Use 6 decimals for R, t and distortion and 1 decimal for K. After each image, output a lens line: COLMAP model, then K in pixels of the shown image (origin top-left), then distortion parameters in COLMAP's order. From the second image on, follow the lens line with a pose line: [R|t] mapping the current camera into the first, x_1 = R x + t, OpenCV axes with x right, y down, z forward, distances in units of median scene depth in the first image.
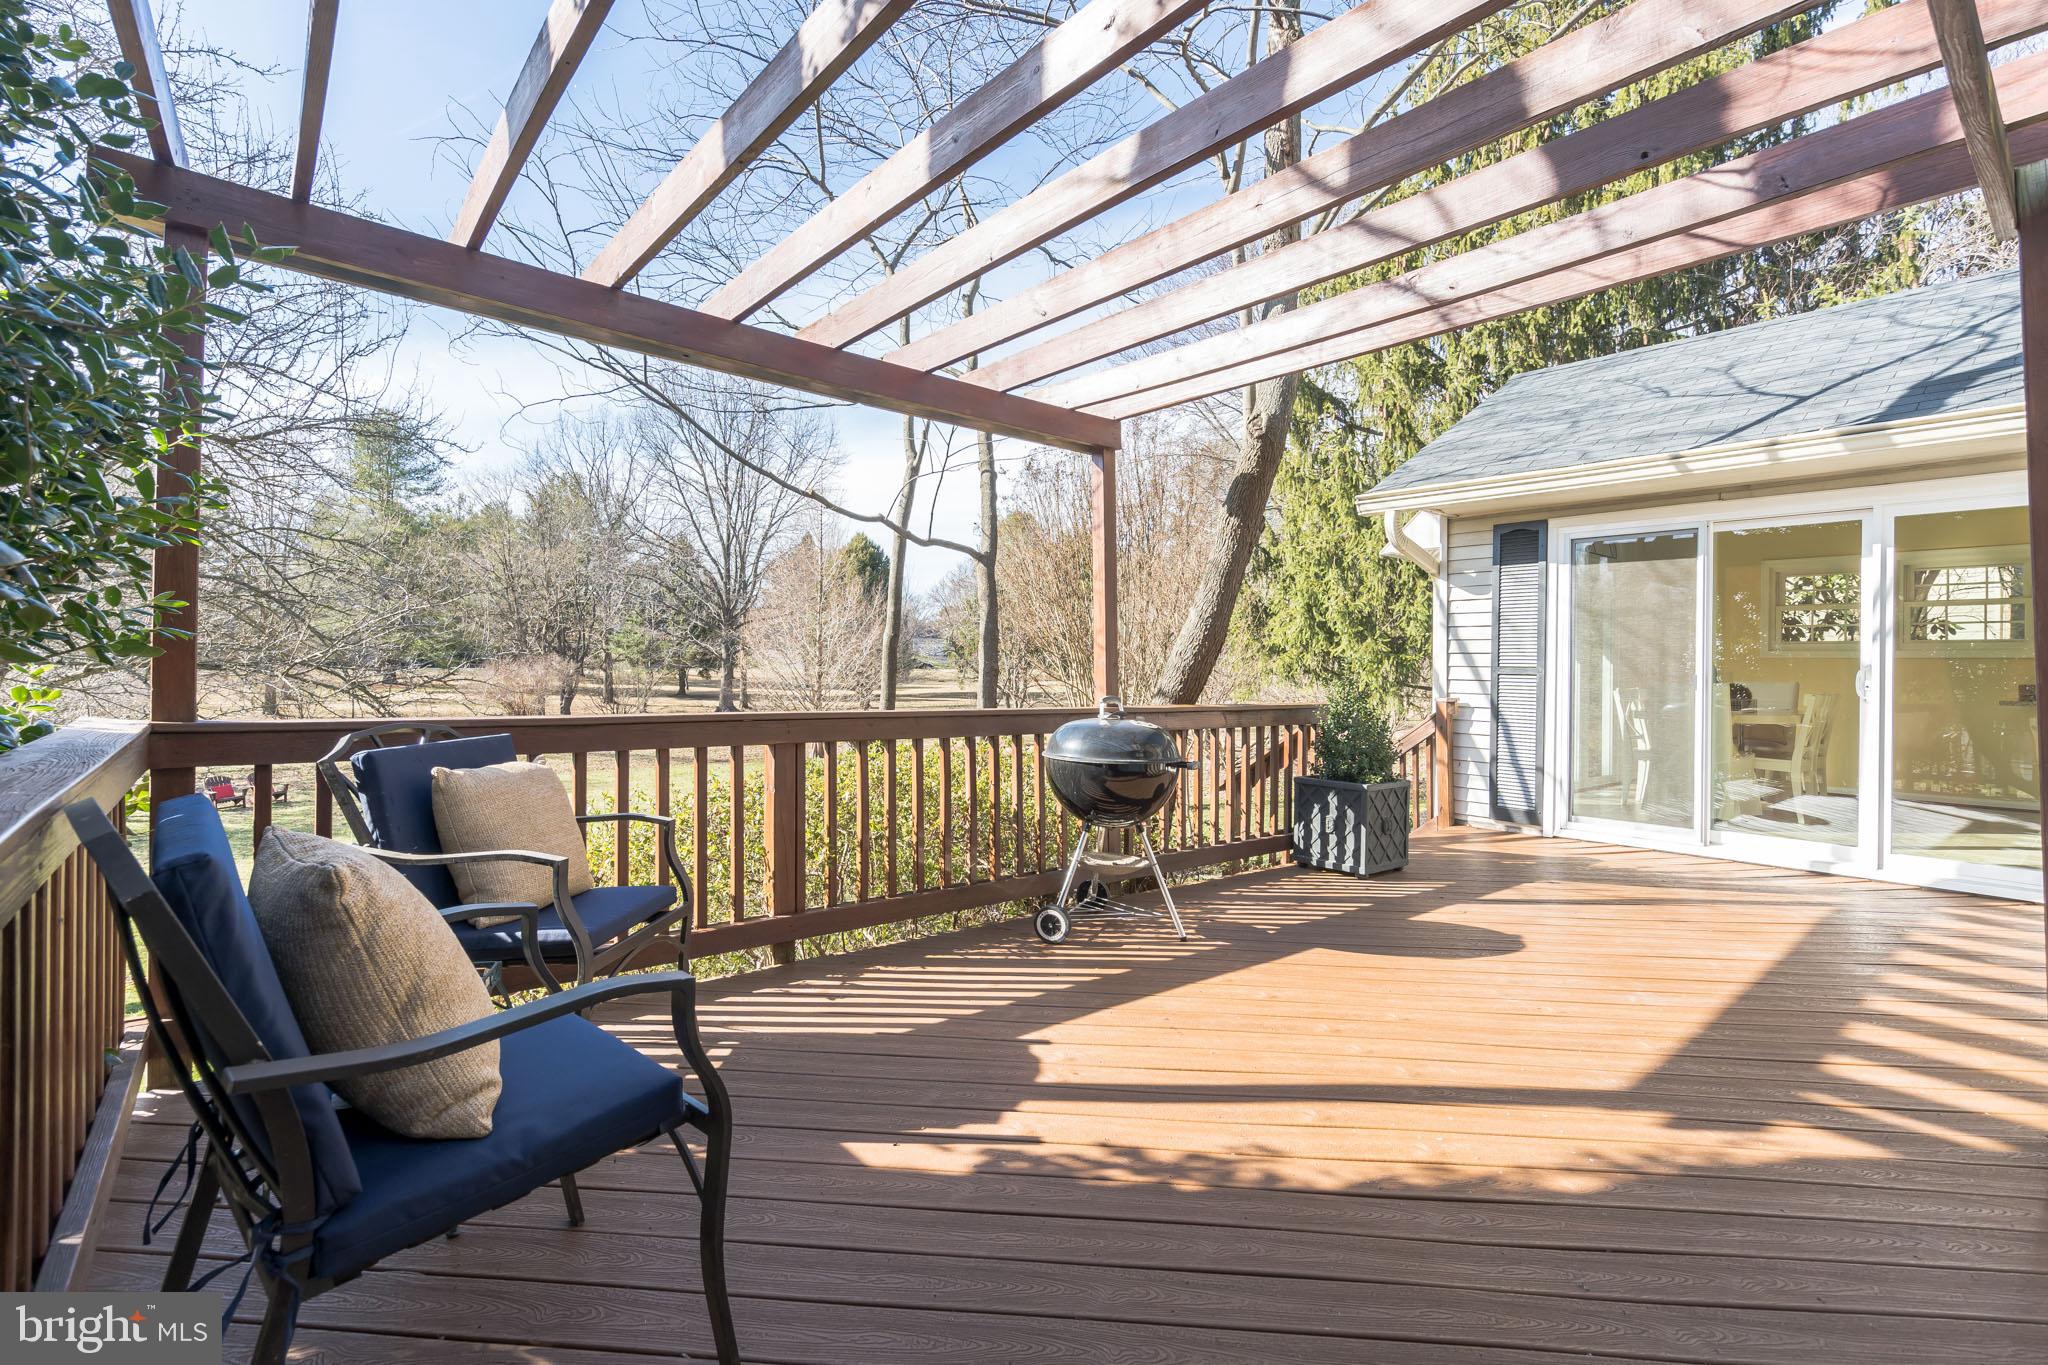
lens RADIAL K [[931.4, 0, 1024.0], [0, 931.4, 682.5], [0, 0, 1]] dist [-0.000856, 0.000038]
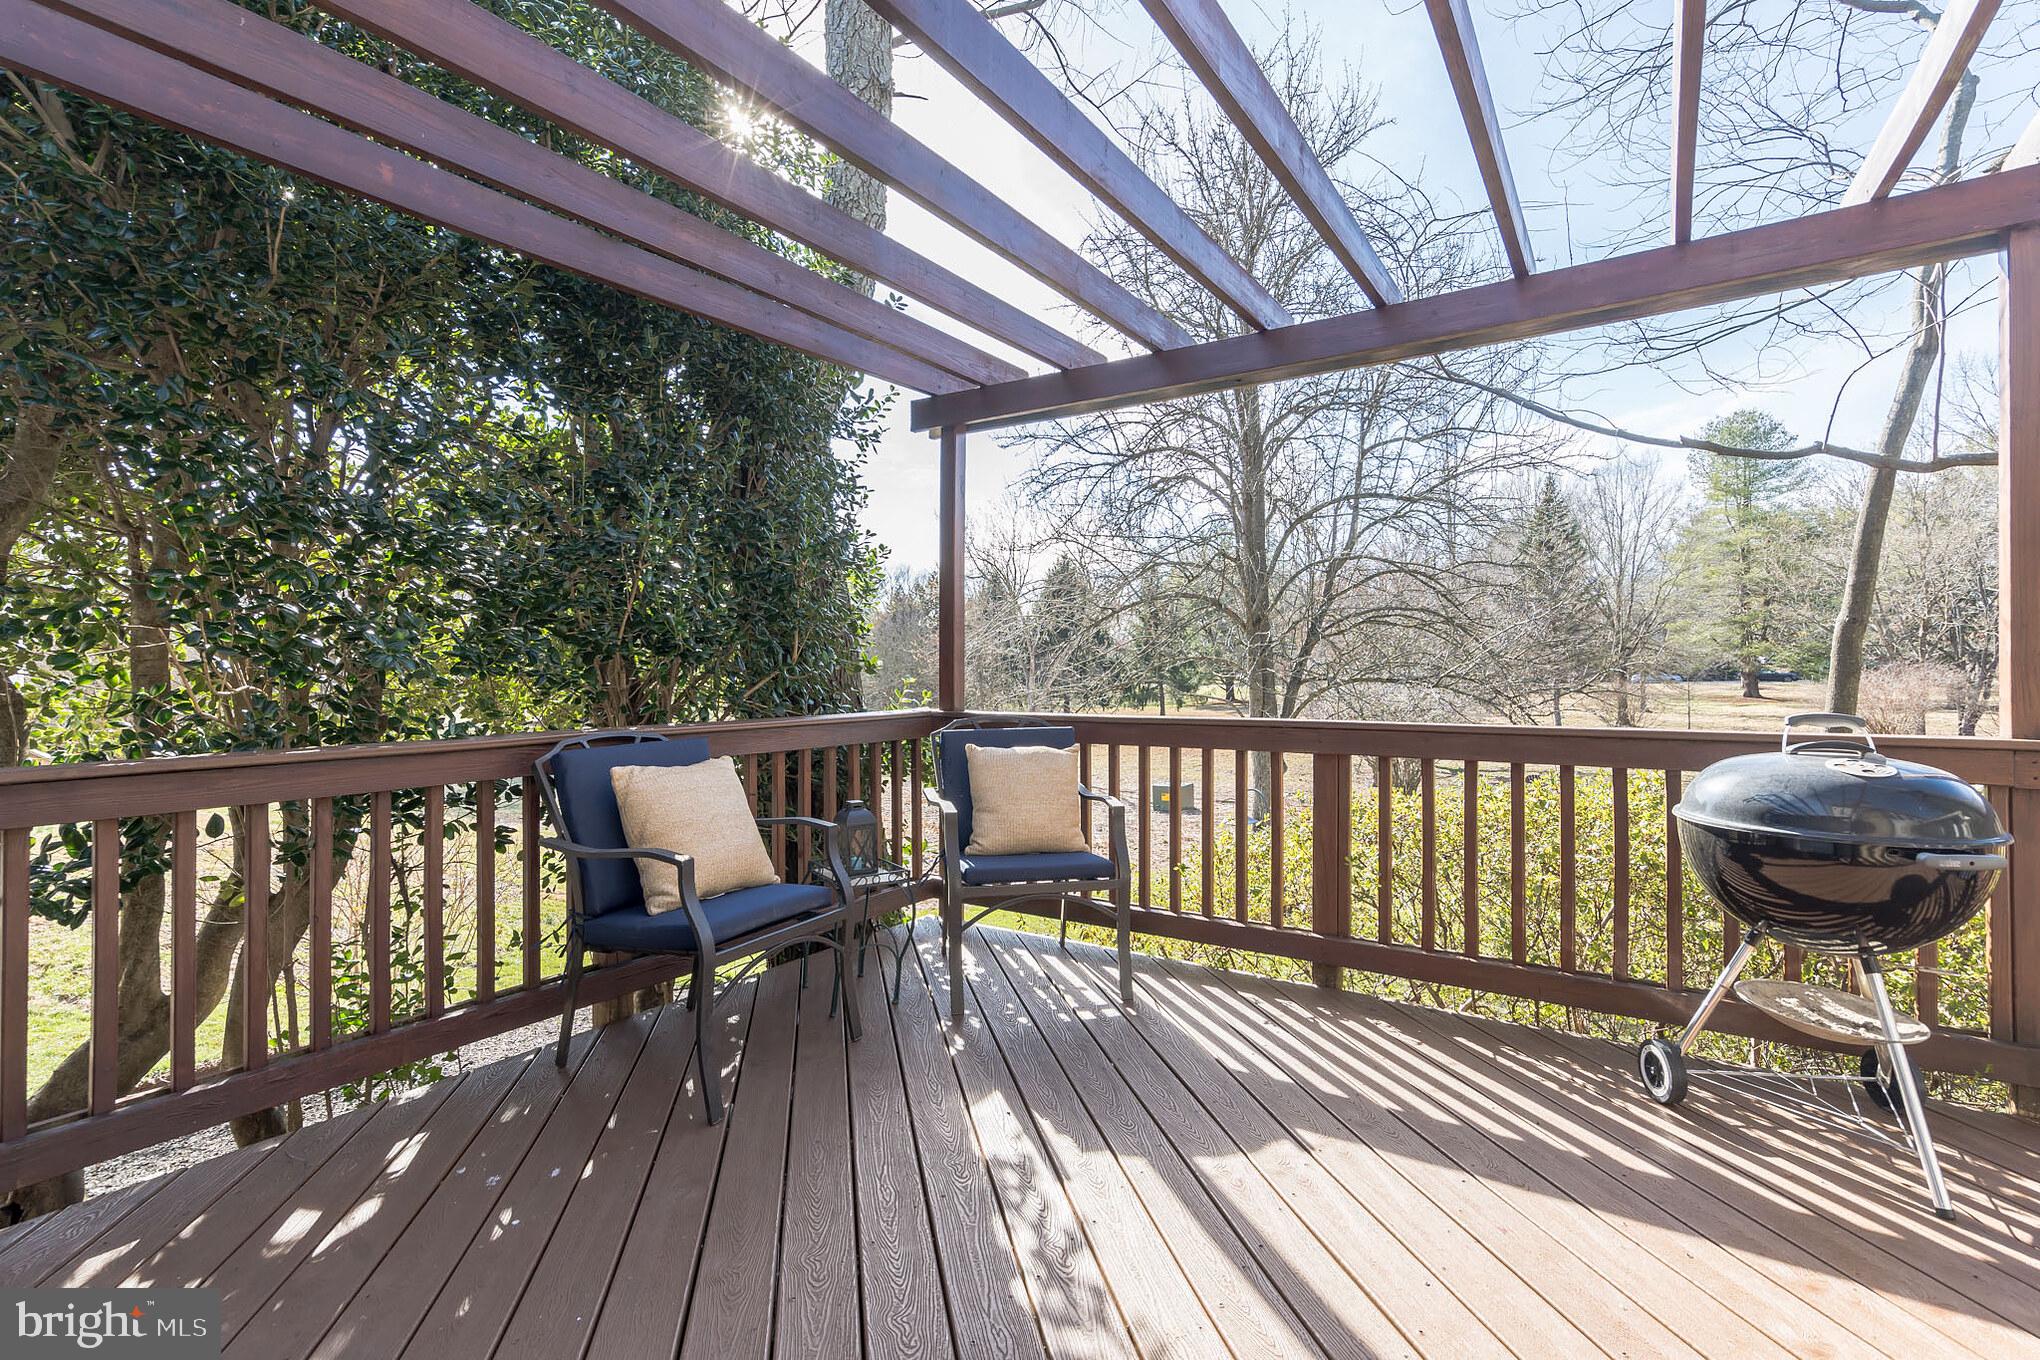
lens RADIAL K [[927.8, 0, 1020.0], [0, 927.8, 680.0], [0, 0, 1]] dist [-0.000856, 0.000038]
pose [[0.279656, -0.013121, -0.960011, 0.546995], [-0.002990, 0.999890, -0.014537, 0.004155], [0.960096, 0.006936, 0.279586, 0.424184]]
